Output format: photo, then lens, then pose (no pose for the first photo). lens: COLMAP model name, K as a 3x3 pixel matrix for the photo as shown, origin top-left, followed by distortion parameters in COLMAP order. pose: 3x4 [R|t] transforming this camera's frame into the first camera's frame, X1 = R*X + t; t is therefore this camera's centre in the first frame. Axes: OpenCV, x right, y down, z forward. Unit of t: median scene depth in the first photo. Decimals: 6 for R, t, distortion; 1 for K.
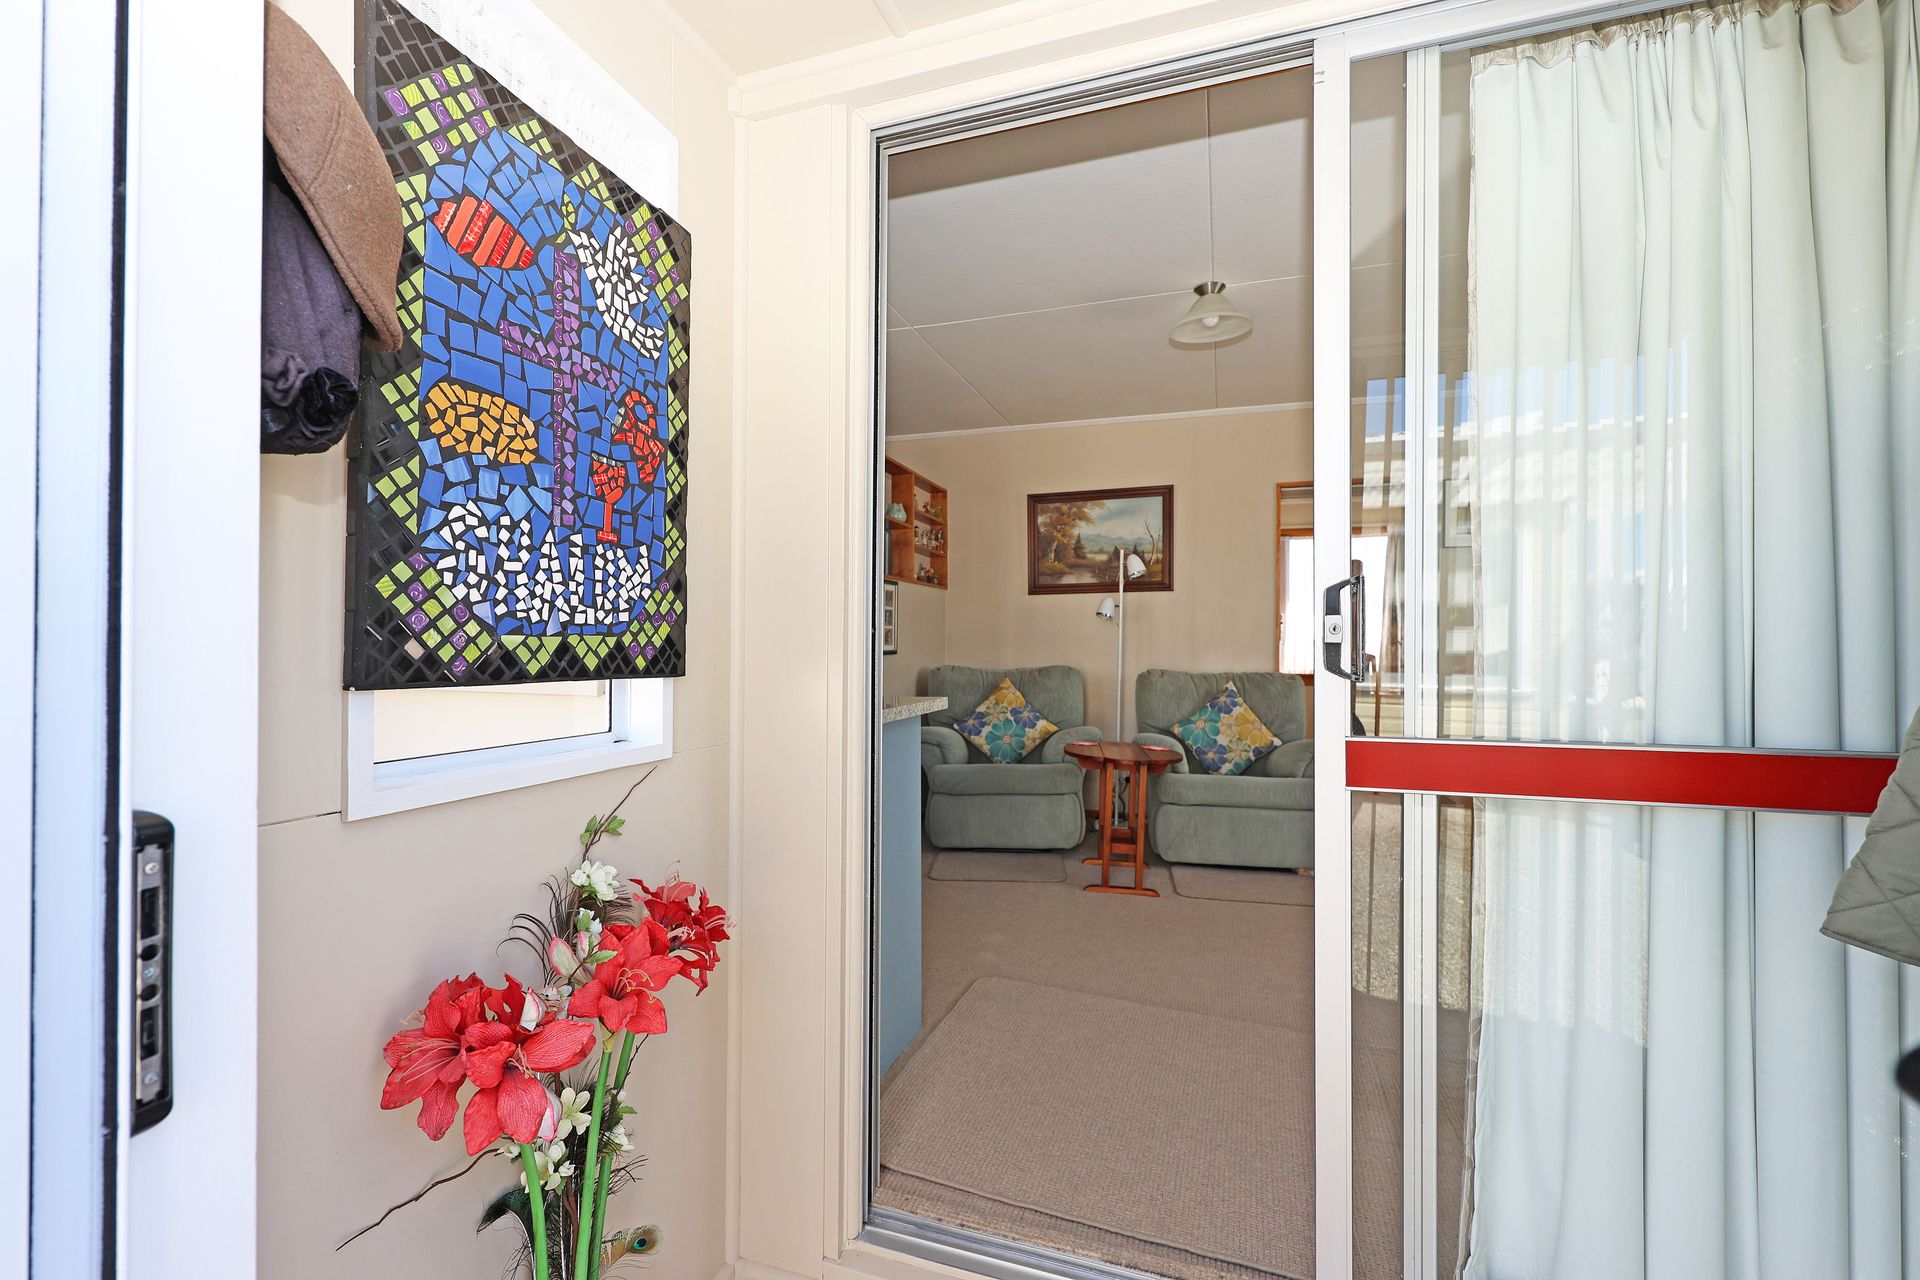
lens RADIAL K [[803.3, 0, 960.0], [0, 803.3, 640.0], [0, 0, 1]] dist [0.001686, 0.000459]
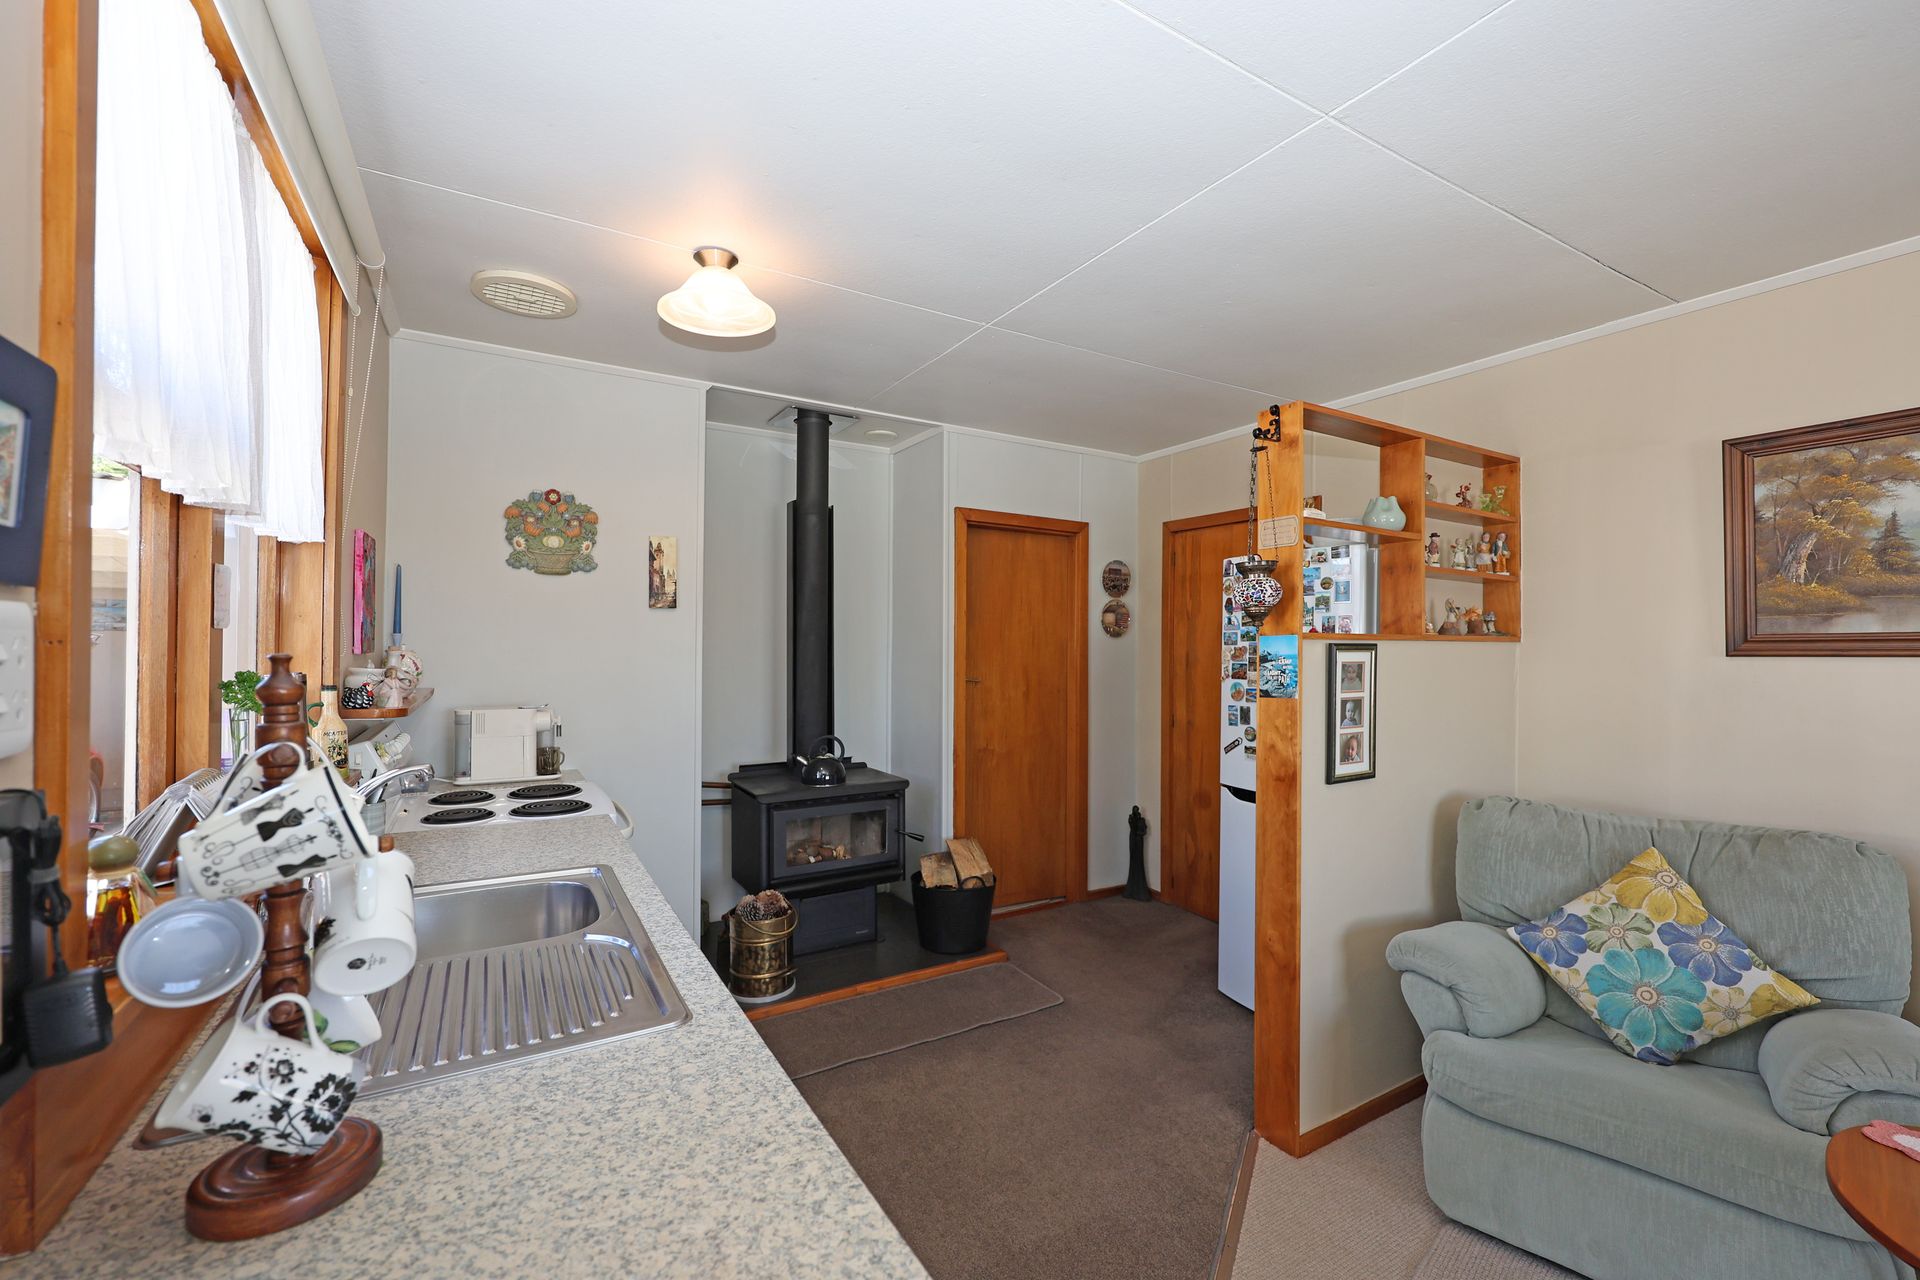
lens RADIAL K [[803.3, 0, 960.0], [0, 803.3, 640.0], [0, 0, 1]] dist [0.001686, 0.000459]
pose [[0.755012, -0.000547, -0.655711, 0.058922], [-0.005968, 0.999953, -0.007706, -0.063132], [0.655684, 0.009731, 0.754973, 0.381792]]
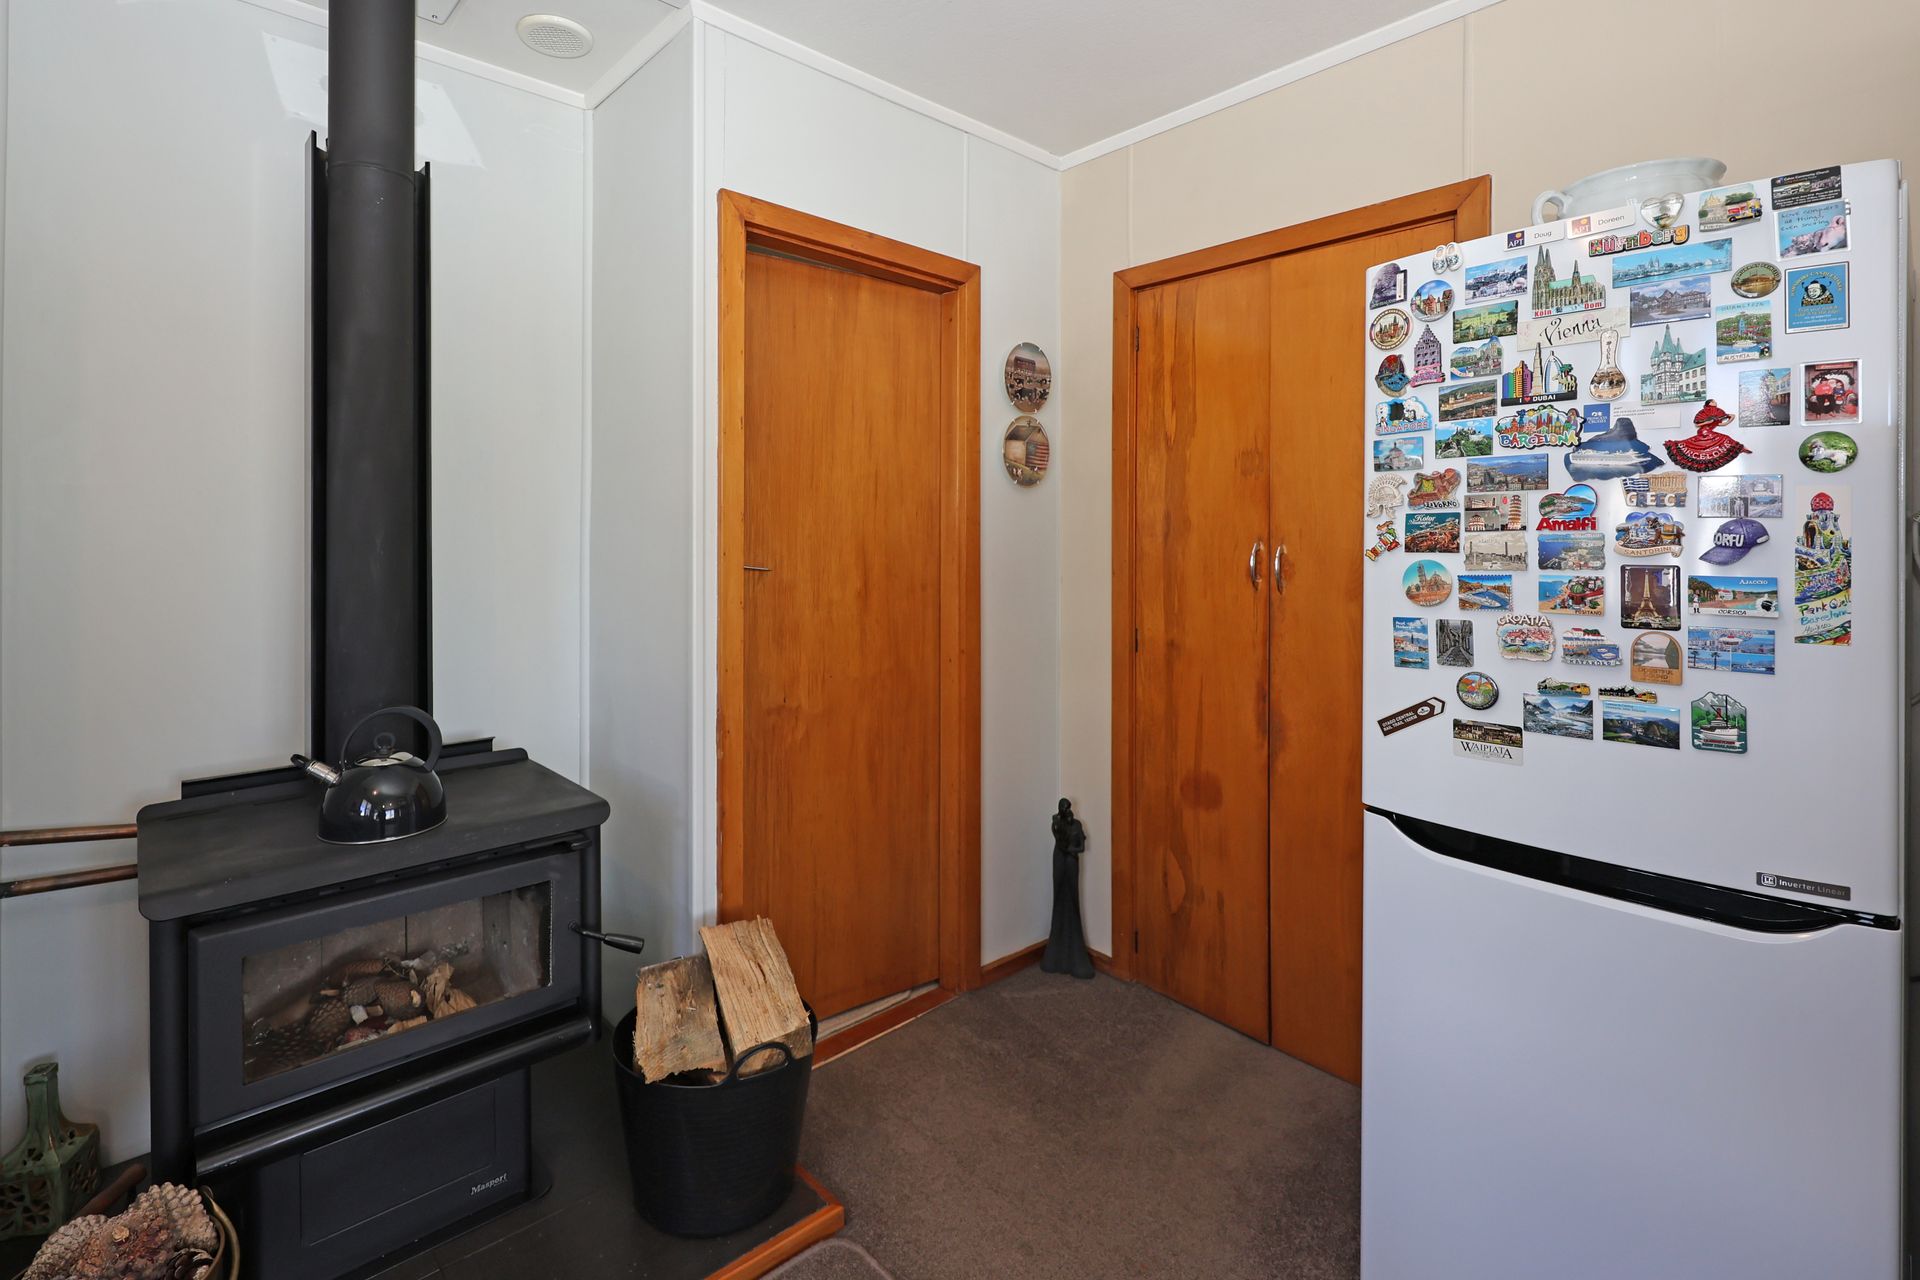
lens RADIAL K [[914.8, 0, 899.6], [0, 914.8, 534.5], [0, 0, 1]] dist [0.000521, 0.000177]
pose [[0.857567, -0.000686, -0.514372, -0.190918], [-0.001292, 0.999993, -0.003487, -0.042533], [0.514371, 0.003655, 0.857560, 0.674744]]
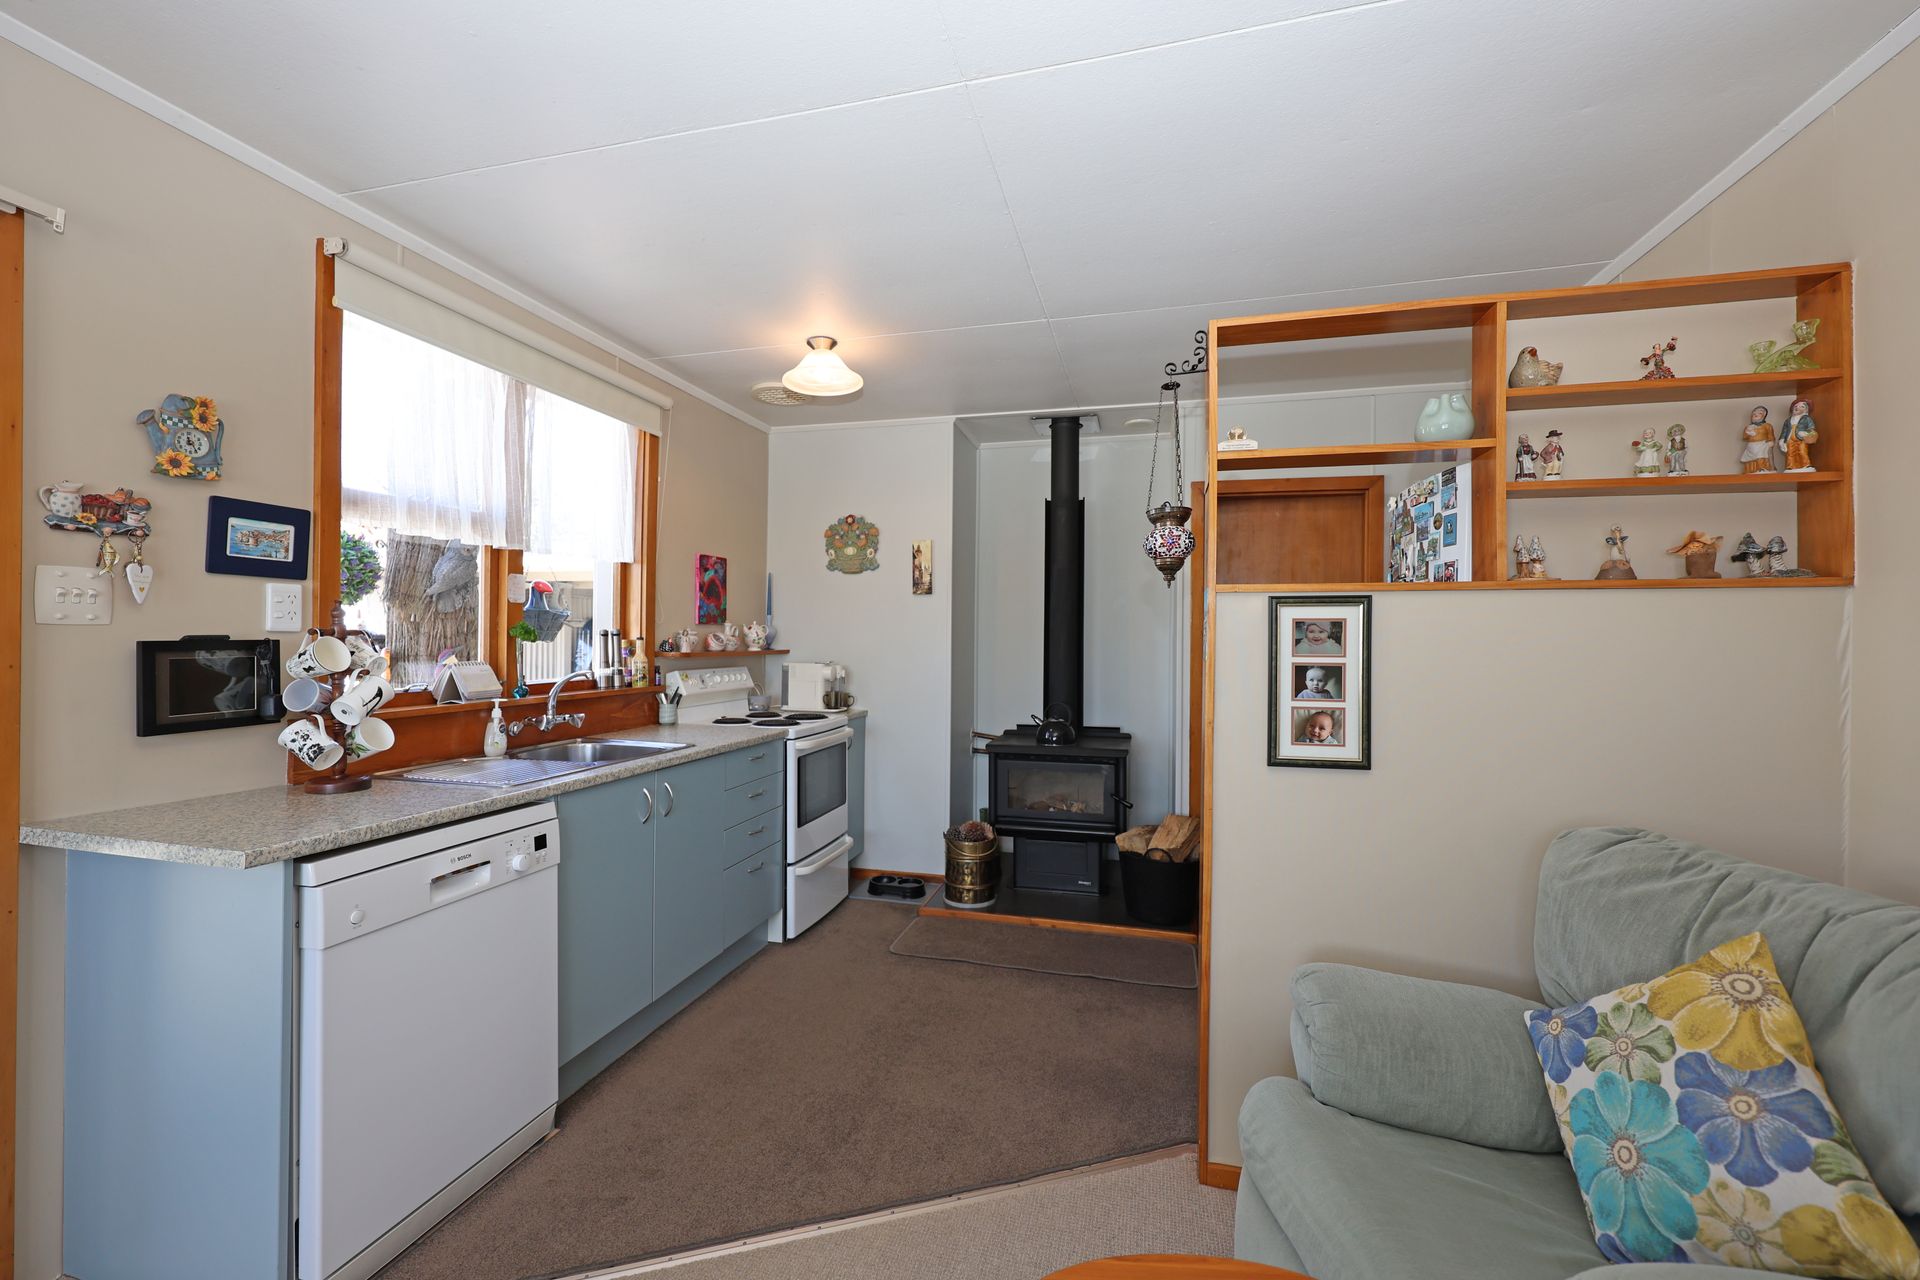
lens RADIAL K [[771.1, 0, 937.8], [0, 771.1, 632.2], [0, 0, 1]] dist [0.000500, -0.000022]
pose [[0.051432, -0.009072, -0.998635, 0.284030], [-0.009207, 0.999912, -0.009558, -0.043334], [0.998634, 0.009686, 0.051344, 0.701492]]
